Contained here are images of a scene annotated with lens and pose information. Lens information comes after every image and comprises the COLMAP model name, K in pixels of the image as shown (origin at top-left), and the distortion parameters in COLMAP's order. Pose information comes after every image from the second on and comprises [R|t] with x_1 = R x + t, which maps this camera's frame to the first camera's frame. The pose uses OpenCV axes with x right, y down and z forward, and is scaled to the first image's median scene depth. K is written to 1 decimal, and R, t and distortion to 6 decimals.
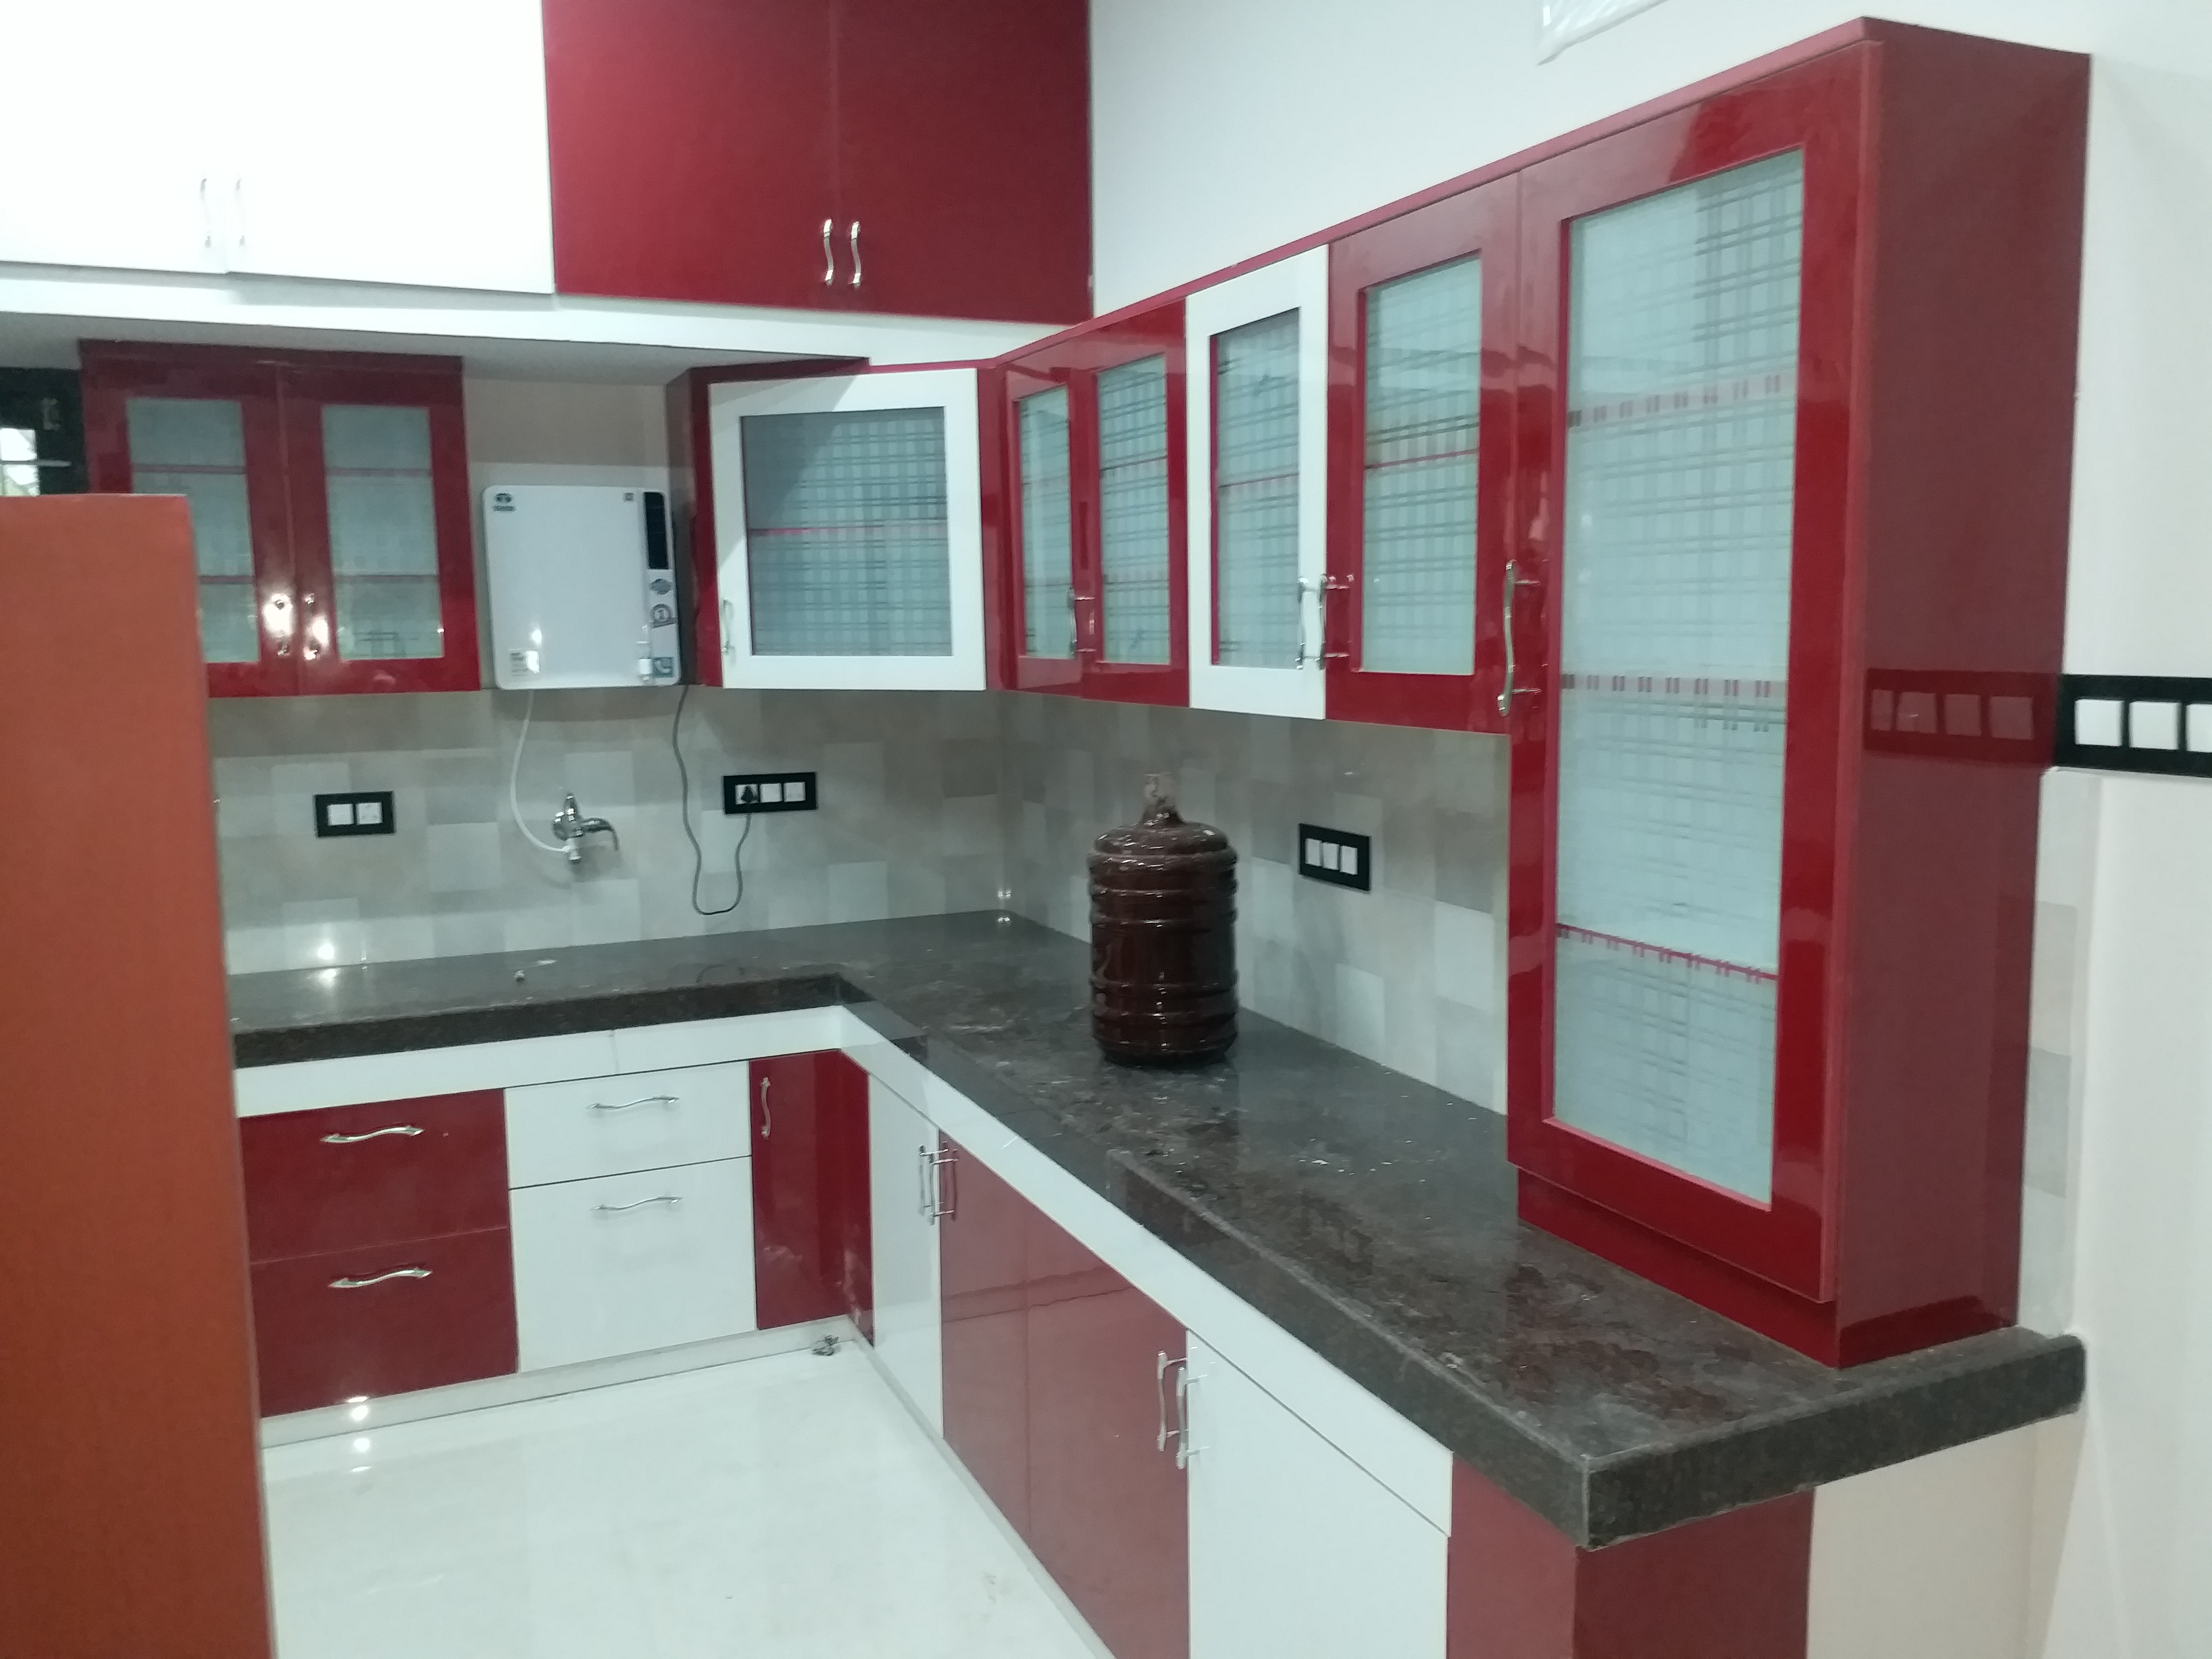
lens RADIAL K [[1764.4, 0, 1152.6], [0, 1764.4, 835.4], [0, 0, 1]] dist [0.098815, -0.137006]
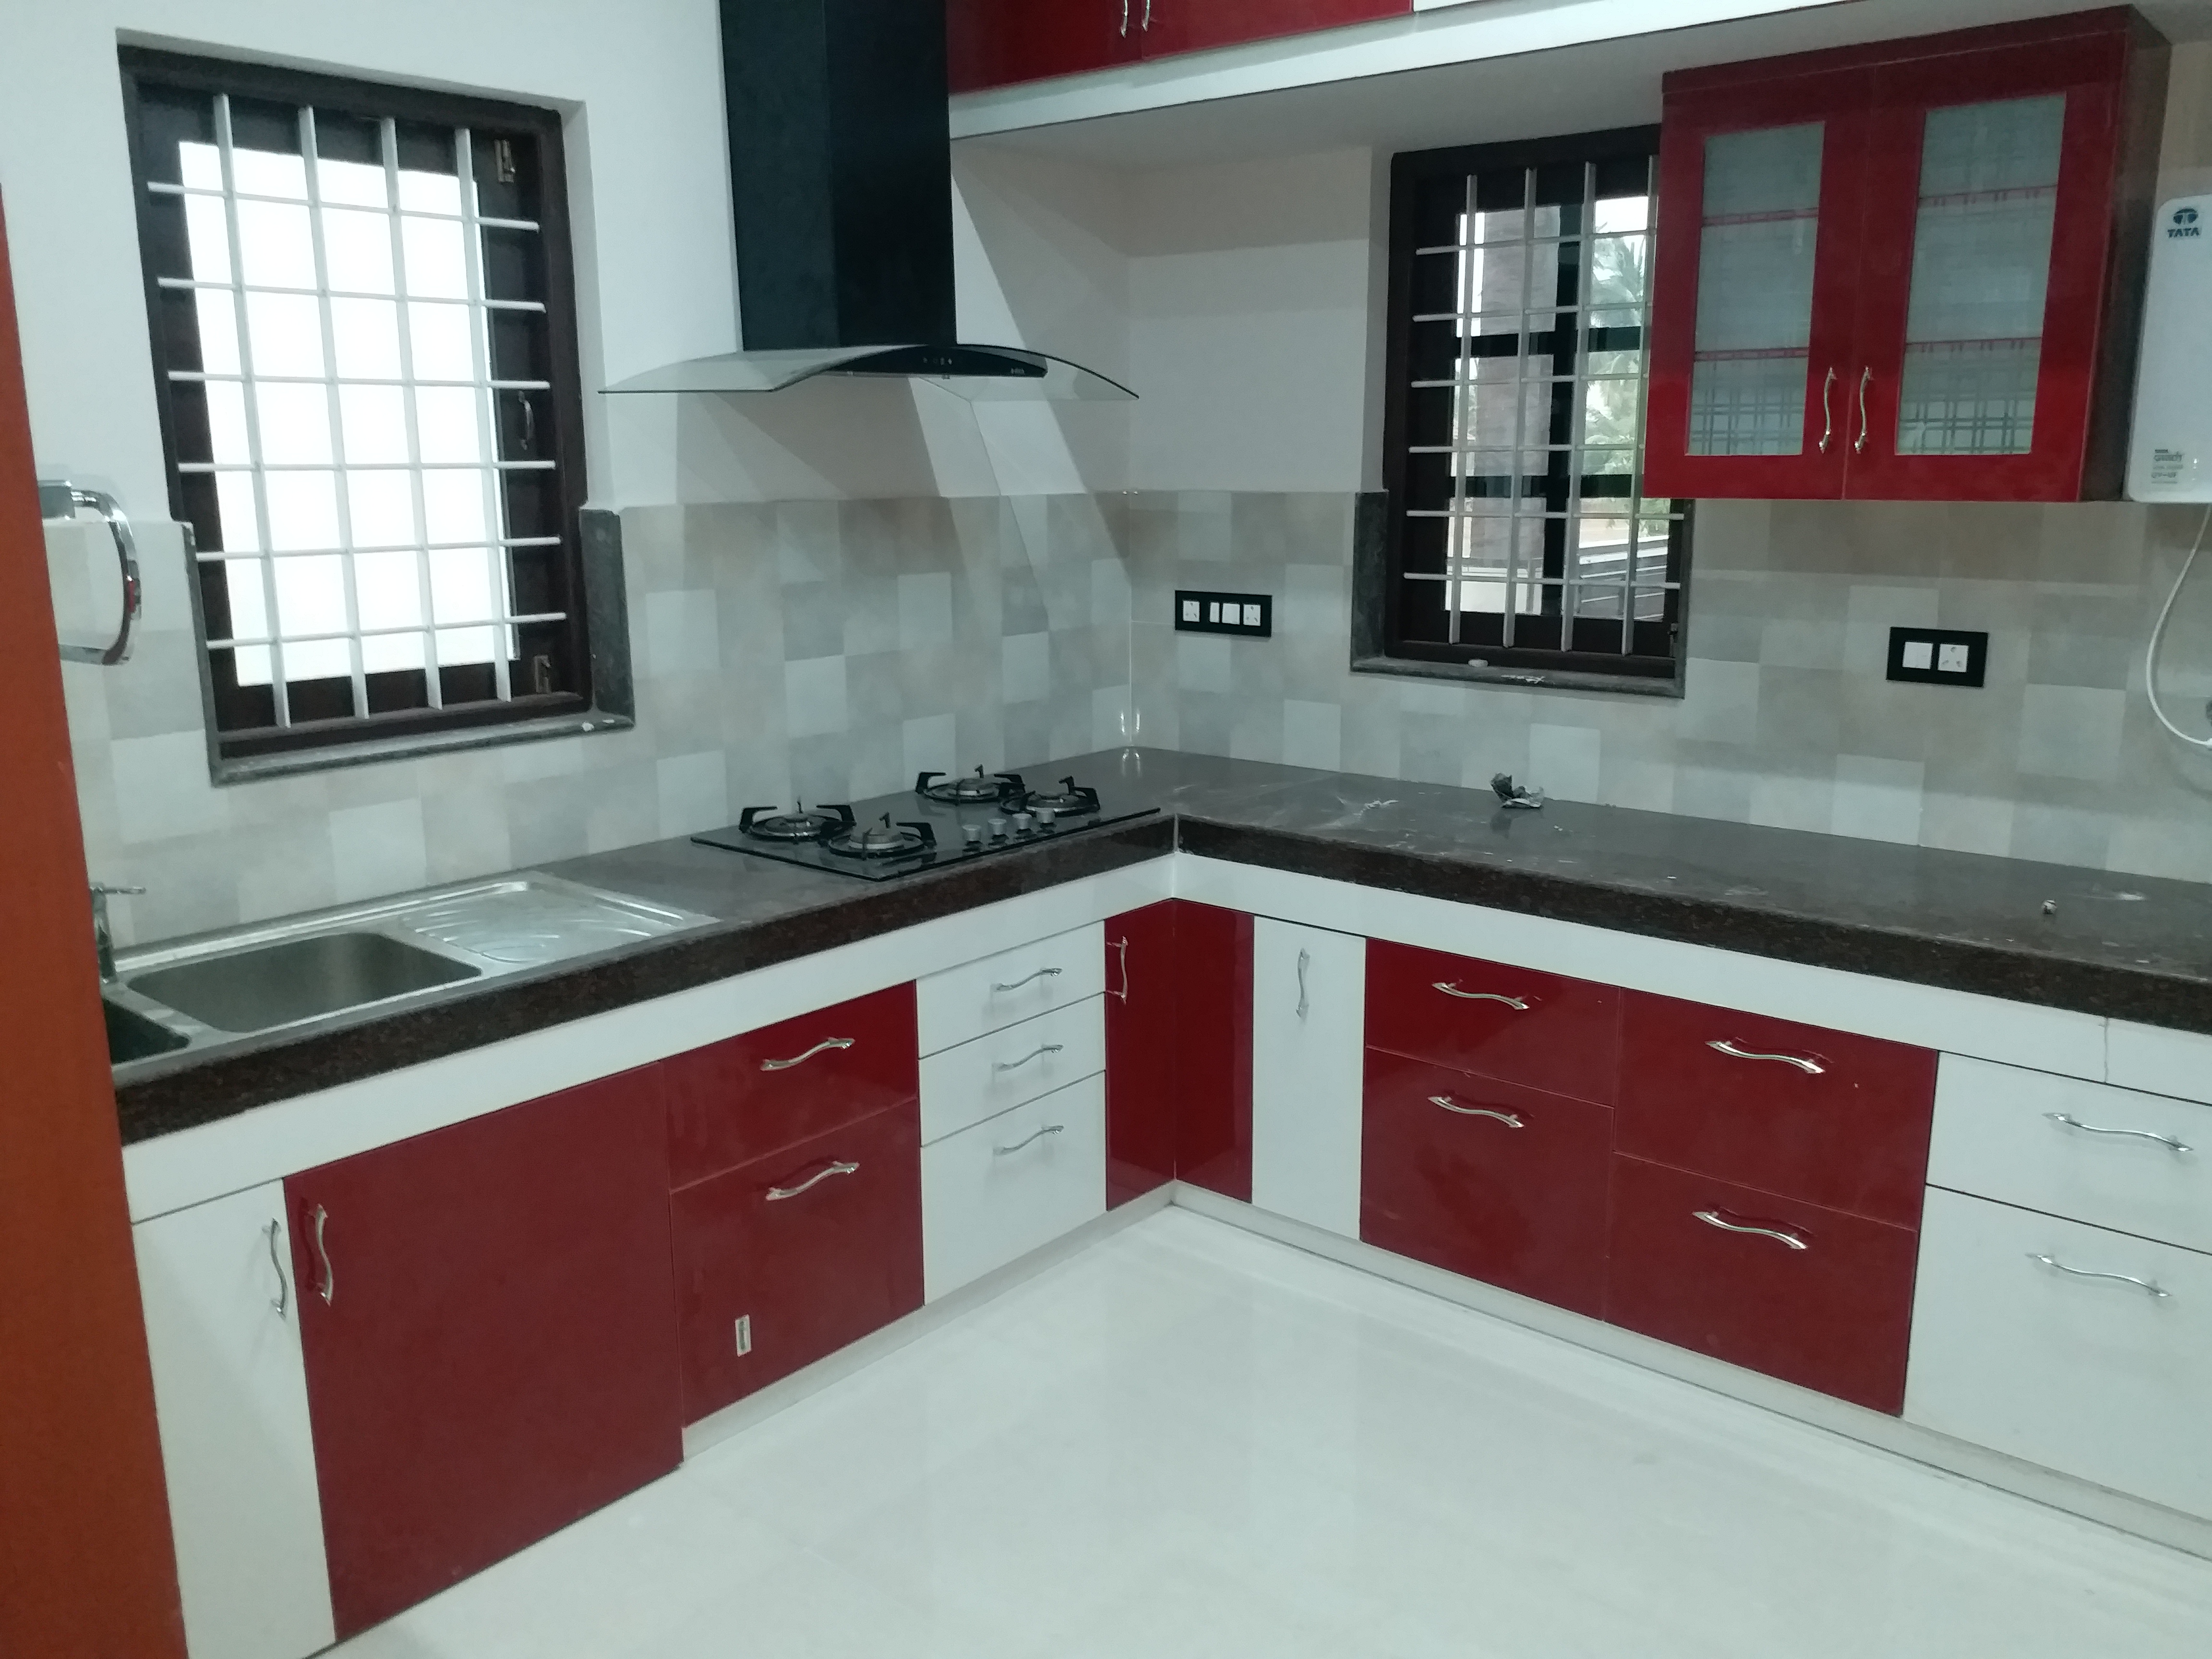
lens RADIAL K [[1798.1, 0, 1141.3], [0, 1798.1, 837.5], [0, 0, 1]] dist [0.098444, -0.113147]
pose [[0.438320, 0.204773, -0.875182, 0.140144], [-0.111173, 0.978577, 0.173286, -0.040240], [0.891917, 0.021342, 0.451695, 0.389319]]
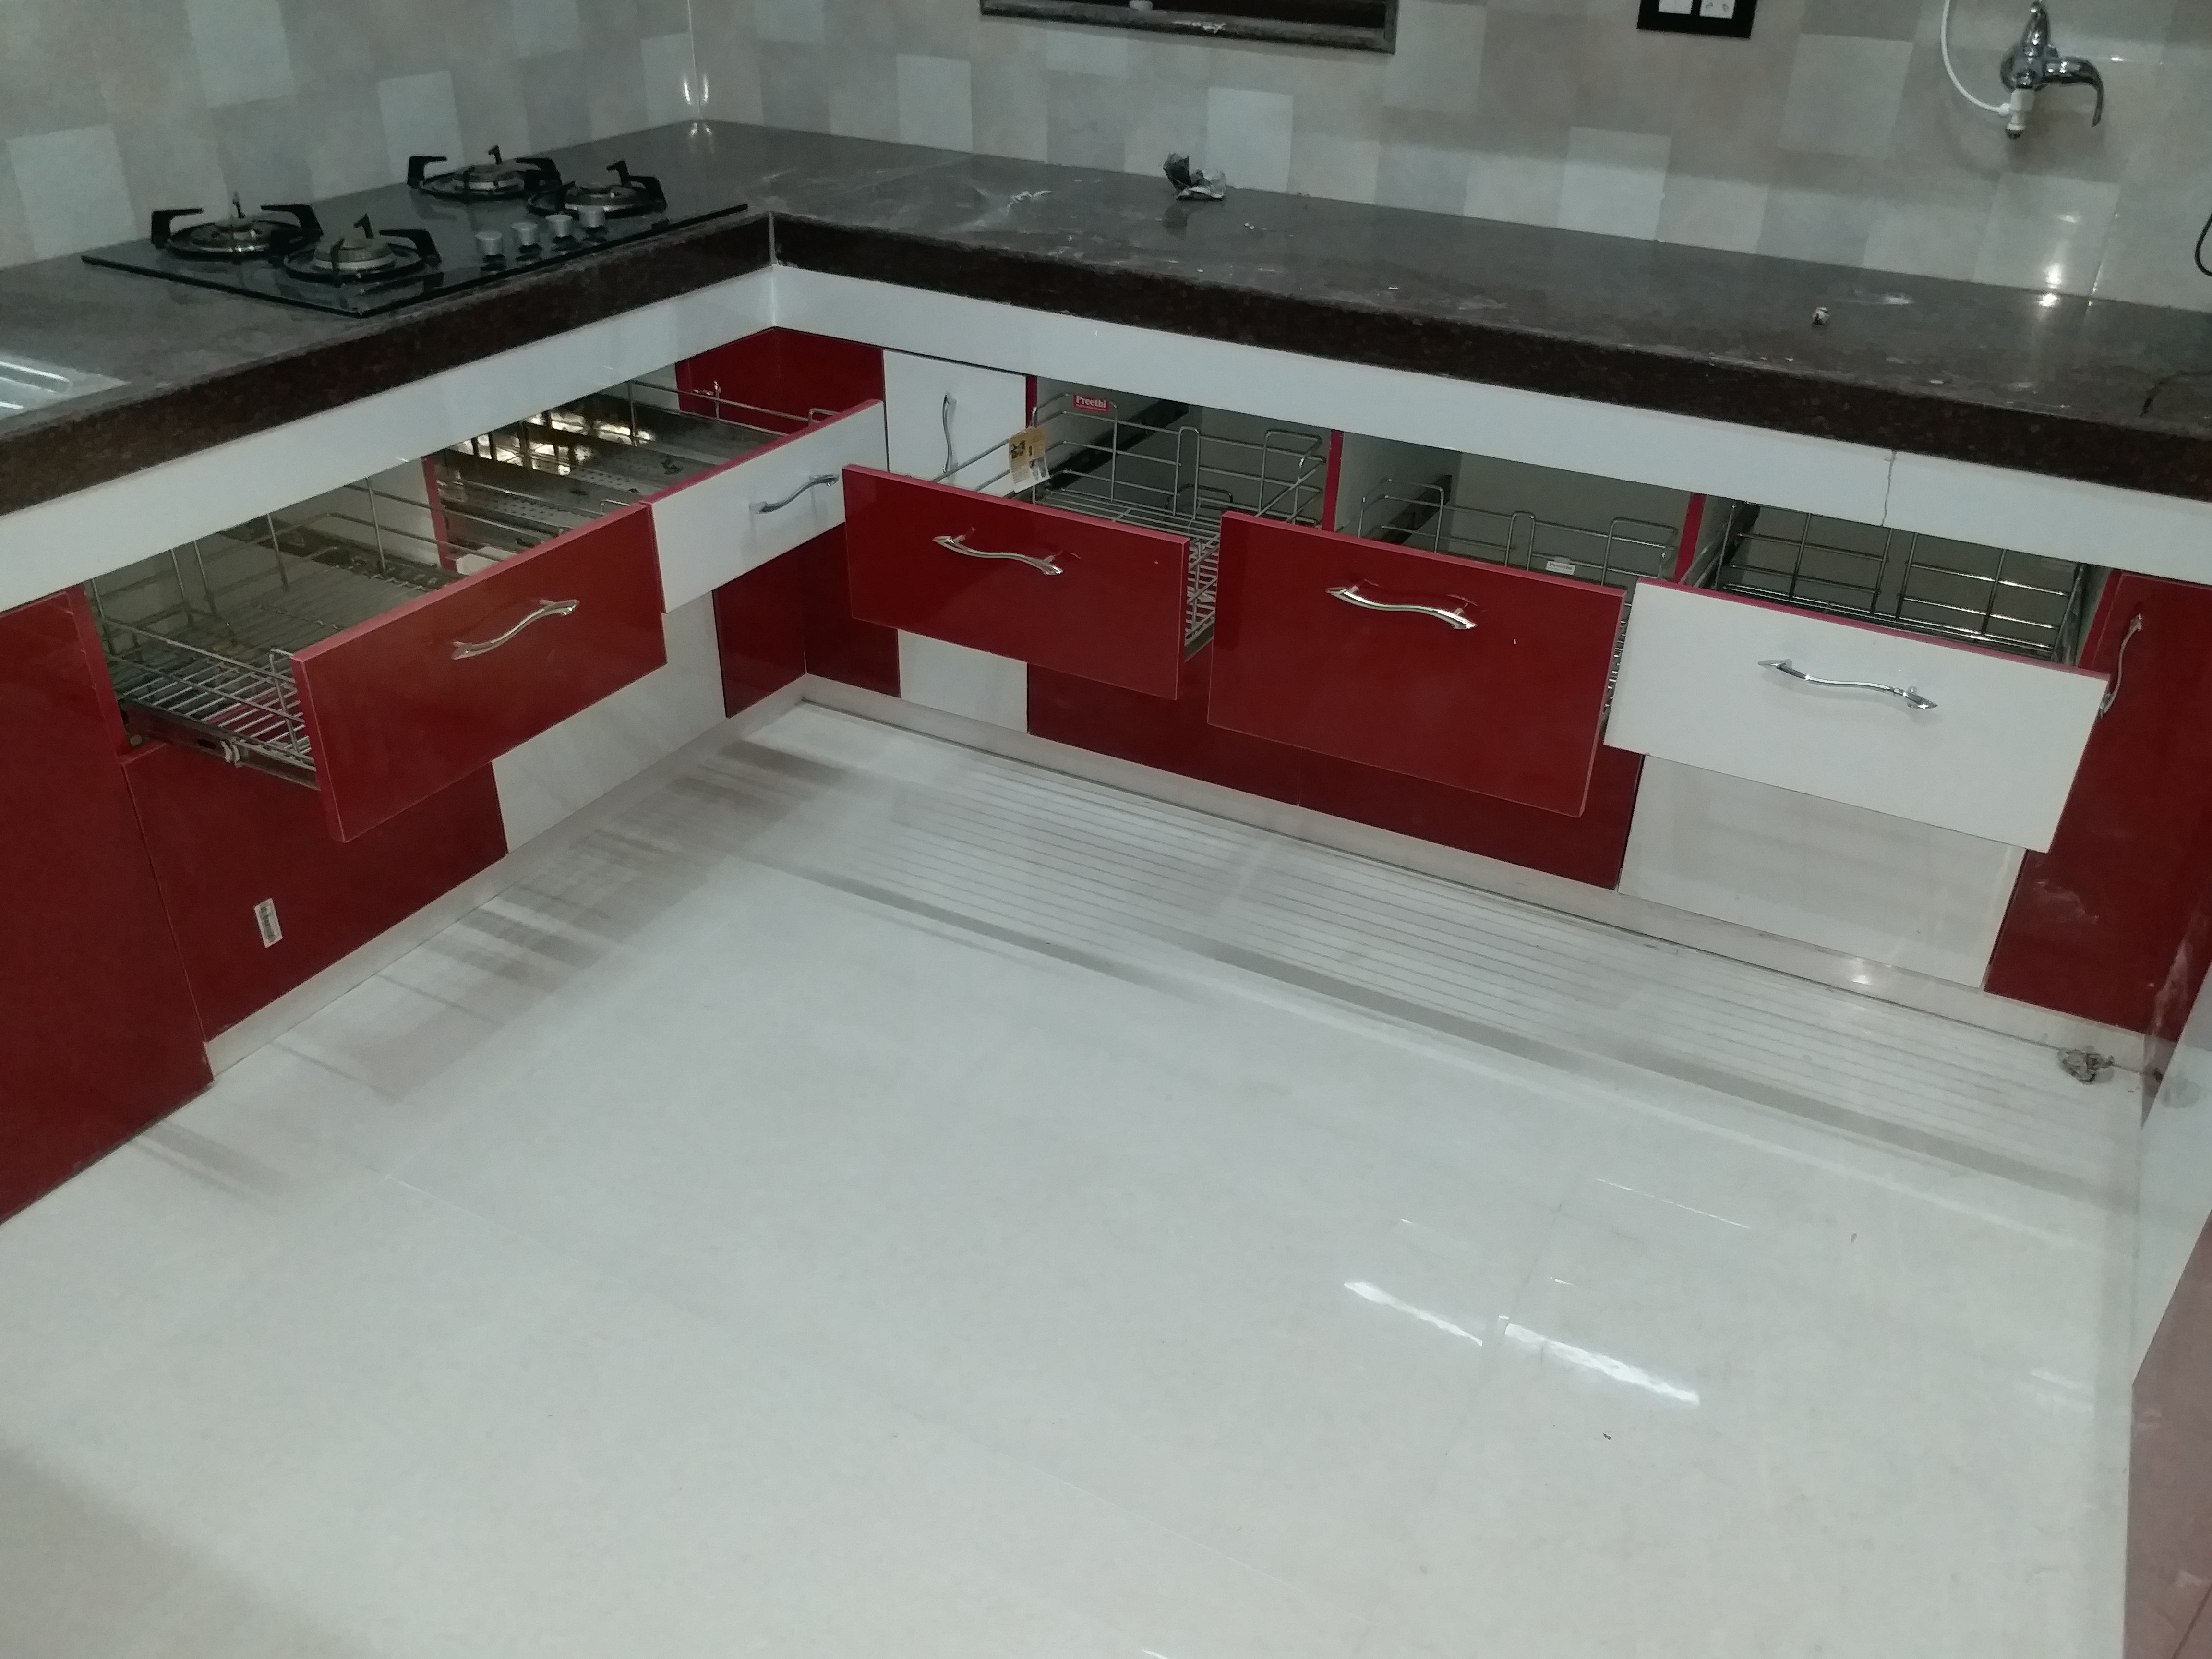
lens RADIAL K [[1791.2, 0, 1137.1], [0, 1791.2, 855.0], [0, 0, 1]] dist [0.022682, -0.036108]
pose [[0.619167, 0.434607, -0.654025, -0.017605], [-0.131420, 0.878482, 0.459345, -0.012695], [0.774184, -0.198459, 0.601044, 0.467213]]
